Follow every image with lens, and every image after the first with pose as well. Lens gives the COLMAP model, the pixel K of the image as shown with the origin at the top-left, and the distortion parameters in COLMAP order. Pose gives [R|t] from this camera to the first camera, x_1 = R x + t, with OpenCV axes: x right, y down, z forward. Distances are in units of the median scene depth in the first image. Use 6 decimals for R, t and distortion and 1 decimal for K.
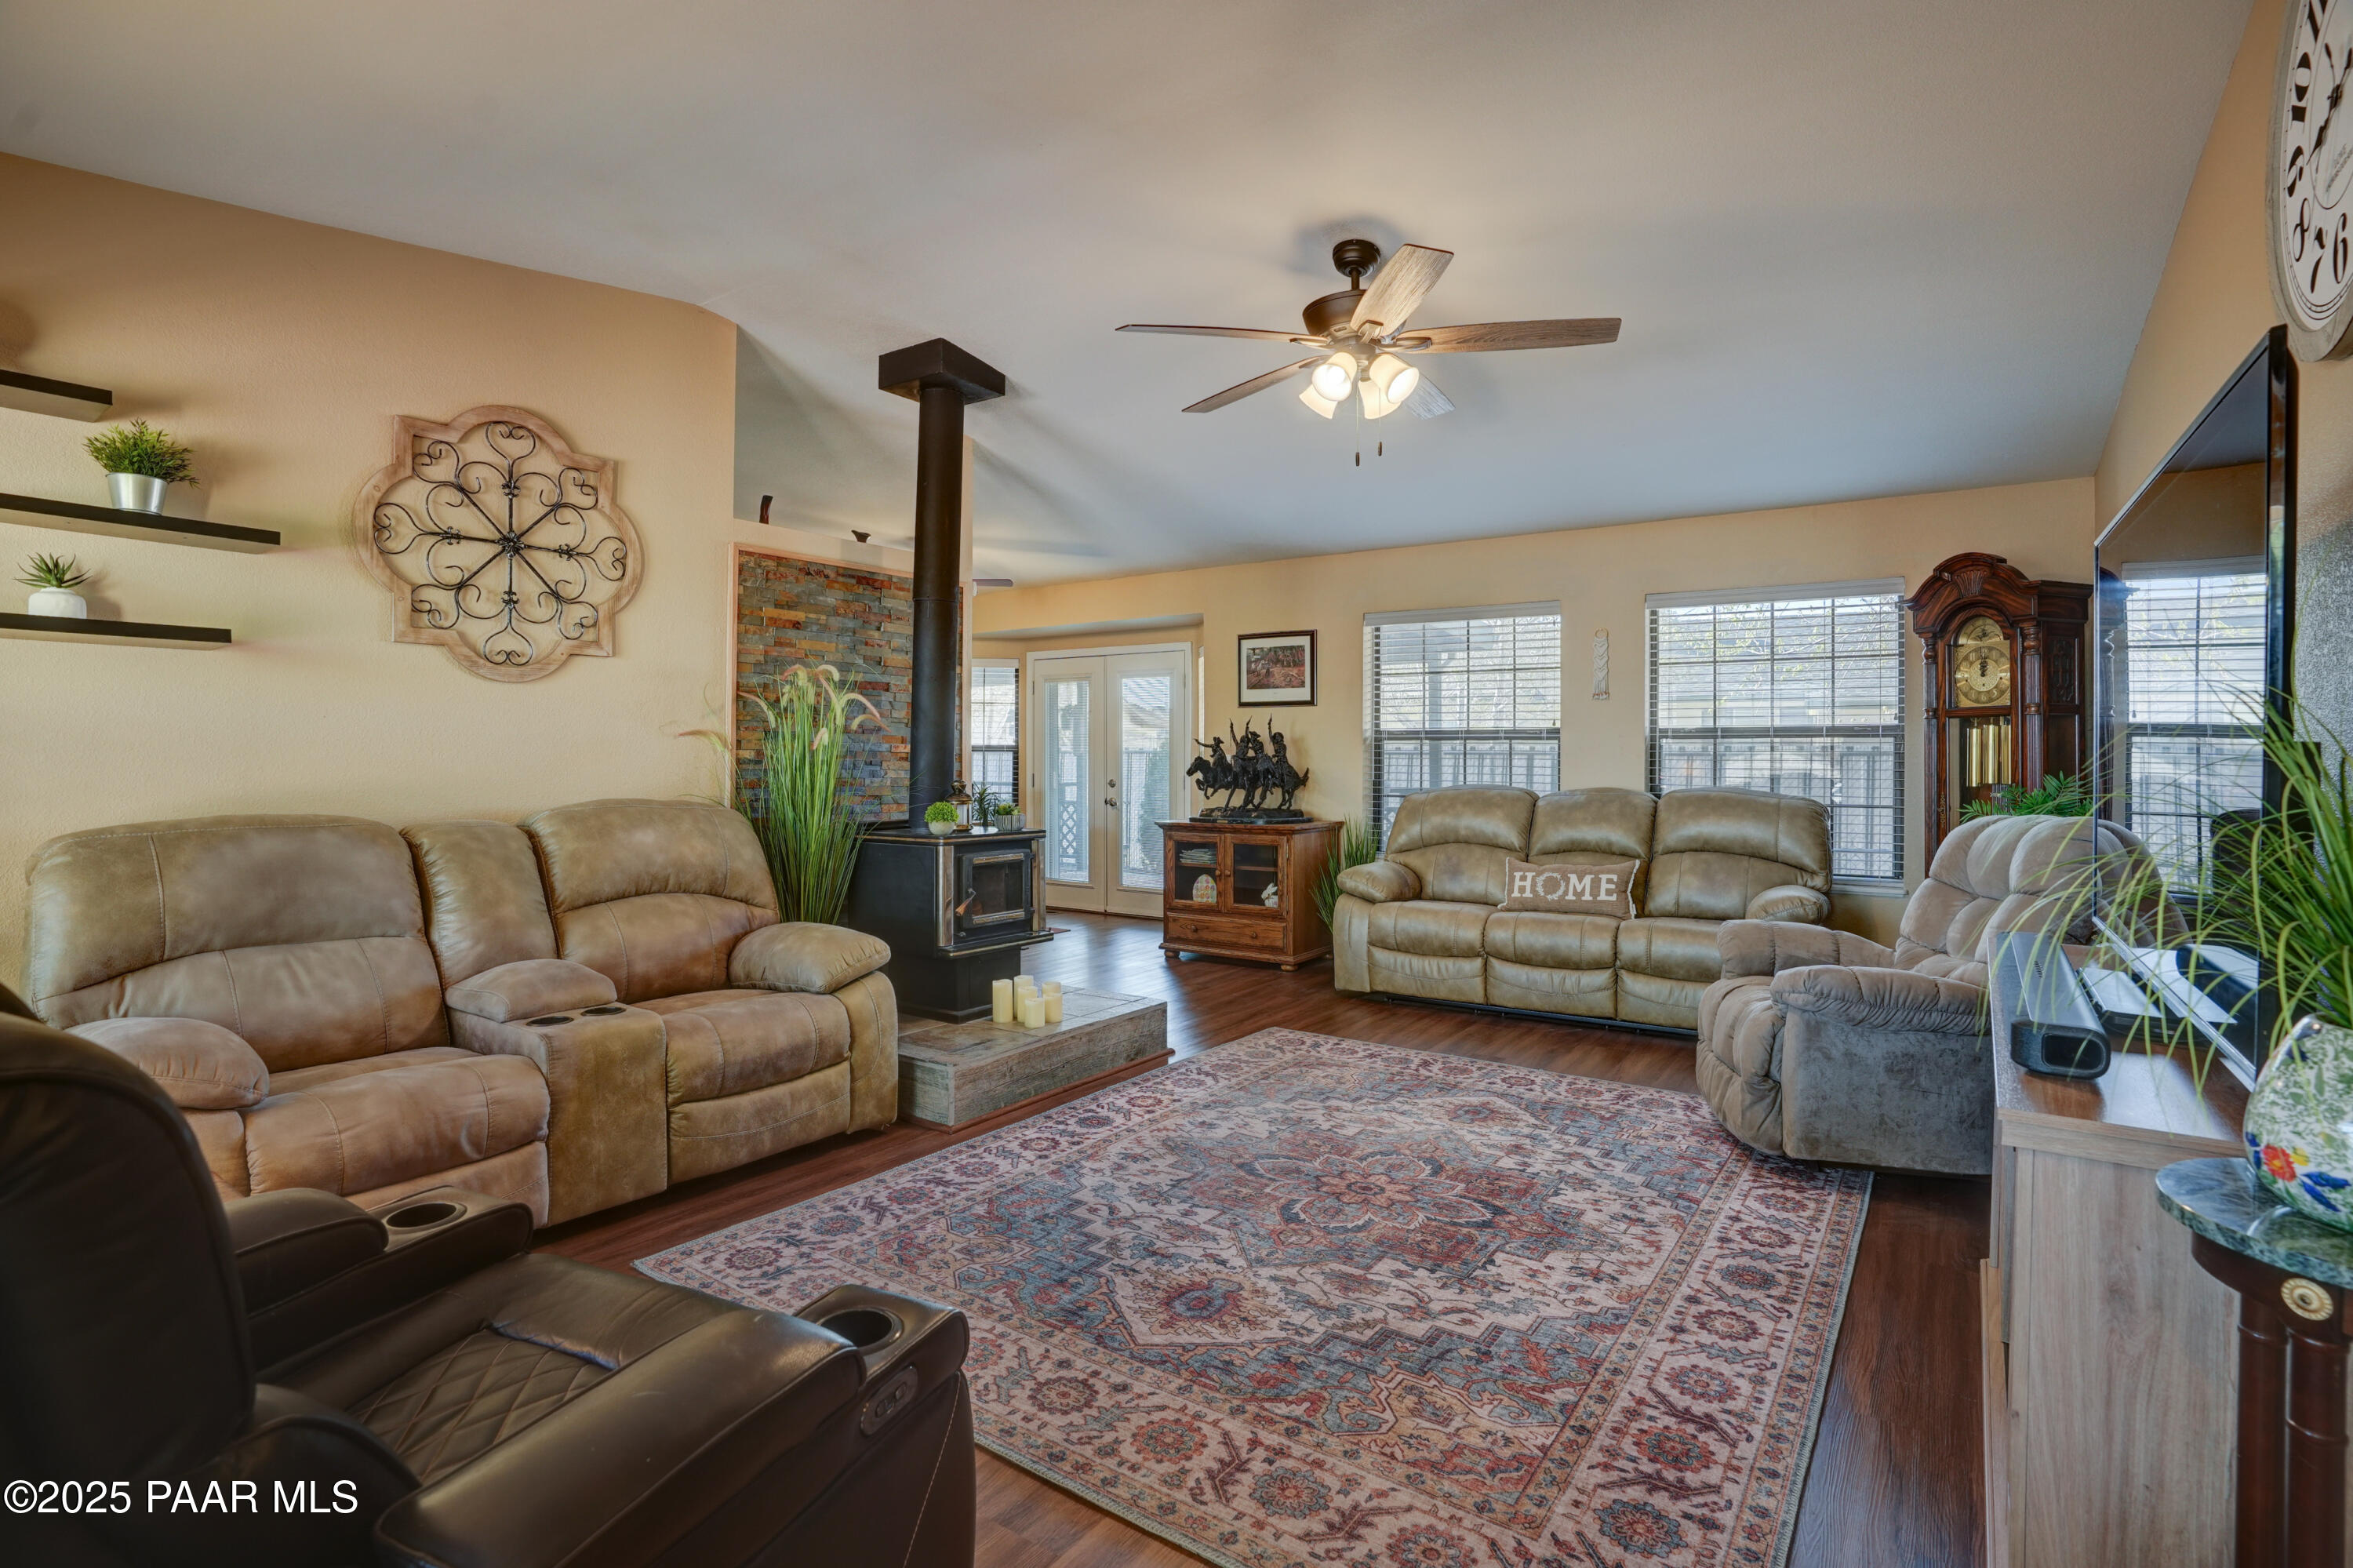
lens RADIAL K [[1142.6, 0, 1179.1], [0, 1142.6, 775.4], [0, 0, 1]] dist [-0.072722, 0.028020]
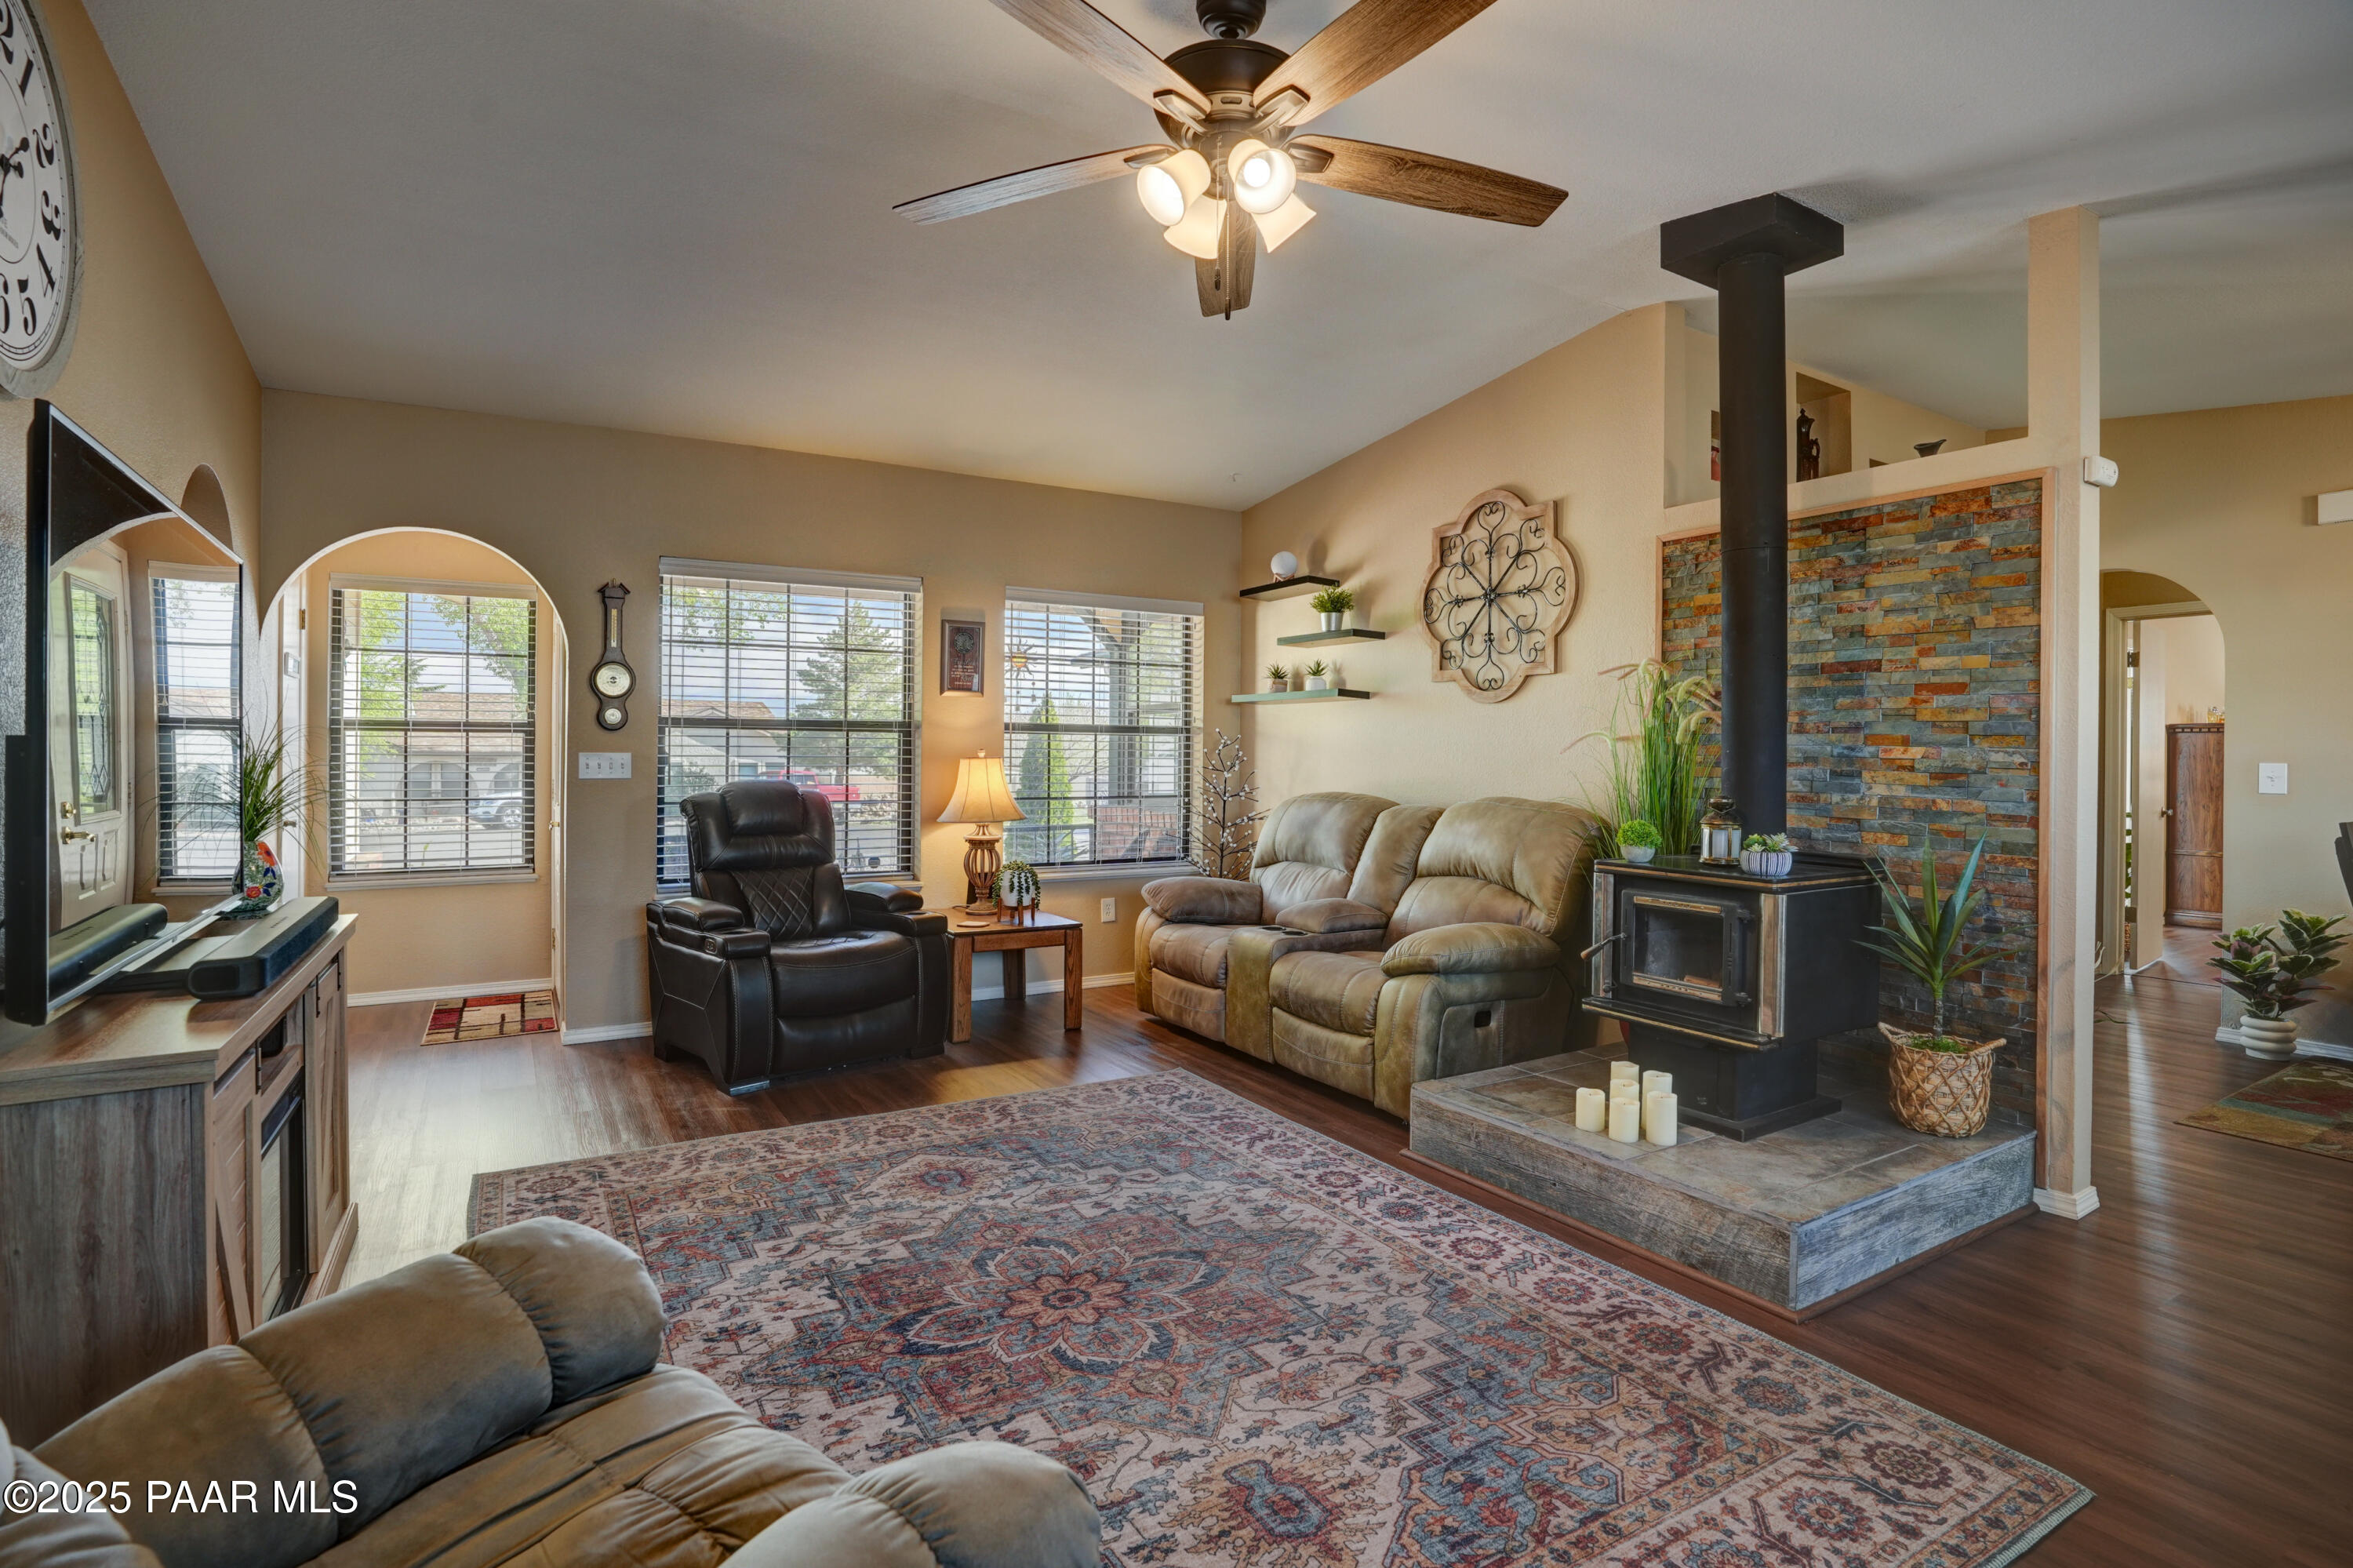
lens RADIAL K [[1142.6, 0, 1179.1], [0, 1142.6, 775.4], [0, 0, 1]] dist [-0.072722, 0.028020]
pose [[-0.409447, 0.010875, -0.912269, 0.849756], [-0.023331, 0.999477, 0.022386, -0.023881], [0.912035, 0.030450, -0.408979, 1.379609]]
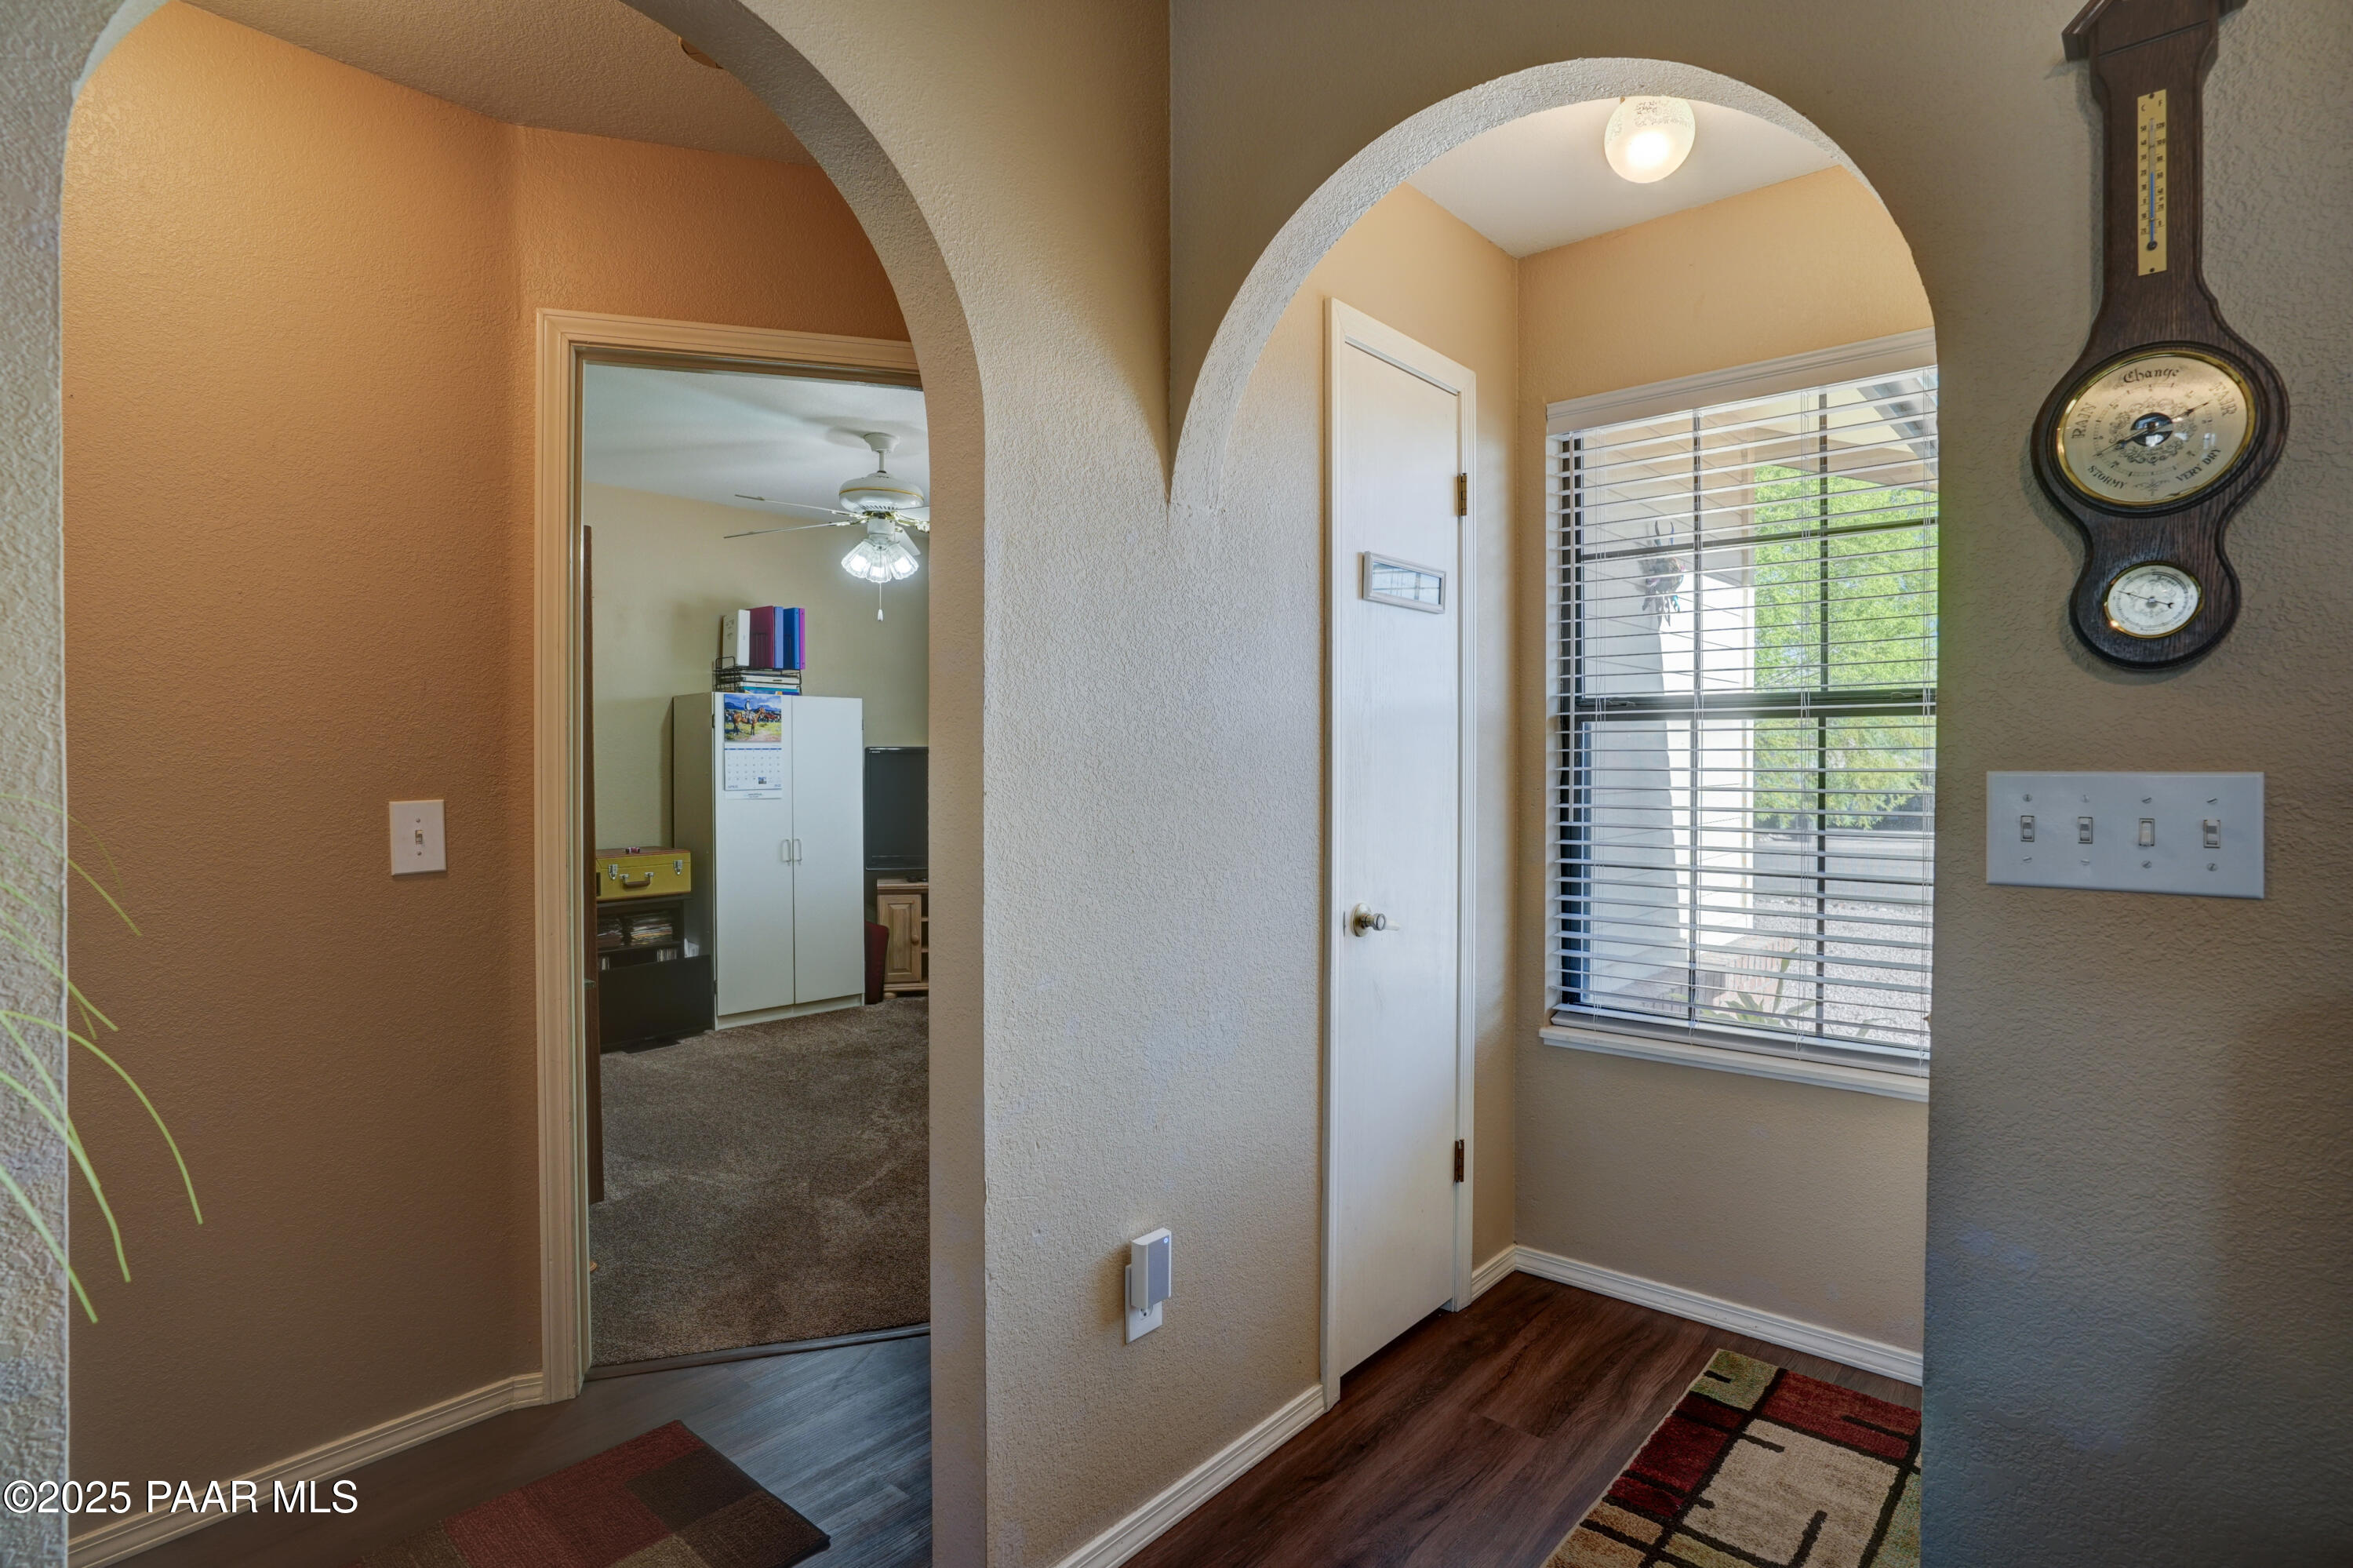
lens RADIAL K [[1142.6, 0, 1179.1], [0, 1142.6, 775.4], [0, 0, 1]] dist [-0.072722, 0.028020]
pose [[-0.991804, 0.001496, 0.127760, 0.029095], [0.005899, 0.999401, 0.034091, -0.014901], [-0.127633, 0.034565, -0.991219, 0.424674]]
